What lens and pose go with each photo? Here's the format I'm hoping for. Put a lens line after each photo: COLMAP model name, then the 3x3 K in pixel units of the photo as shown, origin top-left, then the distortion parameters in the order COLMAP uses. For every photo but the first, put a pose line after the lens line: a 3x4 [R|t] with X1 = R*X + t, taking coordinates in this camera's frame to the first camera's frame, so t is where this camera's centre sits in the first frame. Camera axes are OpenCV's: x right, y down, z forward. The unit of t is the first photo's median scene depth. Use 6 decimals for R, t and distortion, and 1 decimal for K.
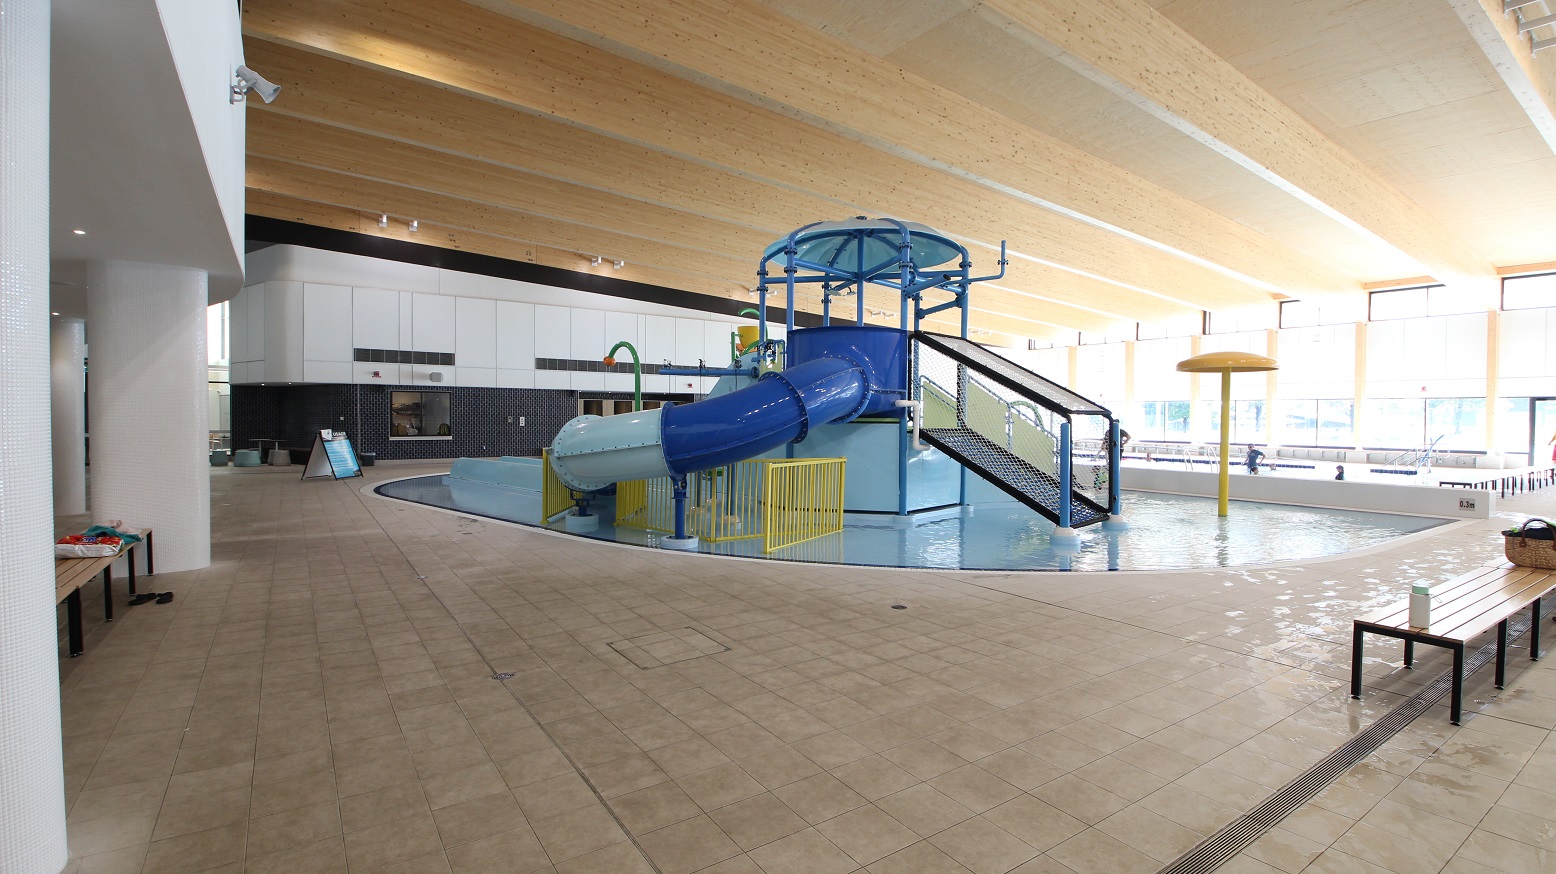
lens RADIAL K [[719.8, 0, 778.0], [0, 719.8, 437.0], [0, 0, 1]] dist [-0.000098, -0.000429]
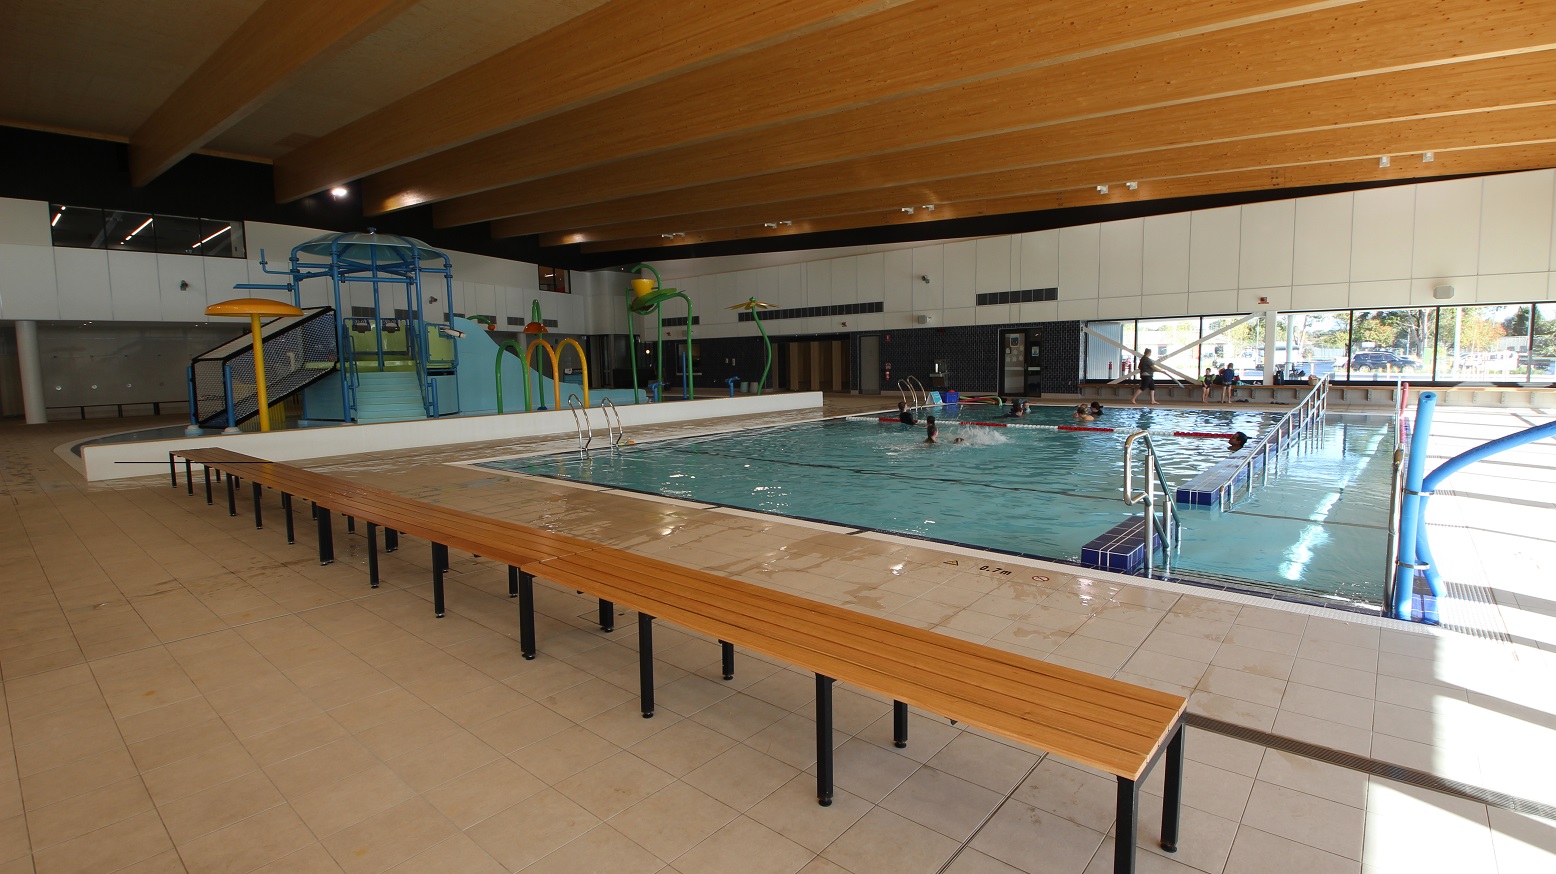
lens RADIAL K [[719.8, 0, 778.0], [0, 719.8, 437.0], [0, 0, 1]] dist [-0.000098, -0.000429]
pose [[0.249513, 0.093467, -0.963850, 0.596314], [0.002011, 0.995279, 0.097036, -0.008106], [0.968369, -0.026150, 0.248147, 0.468069]]
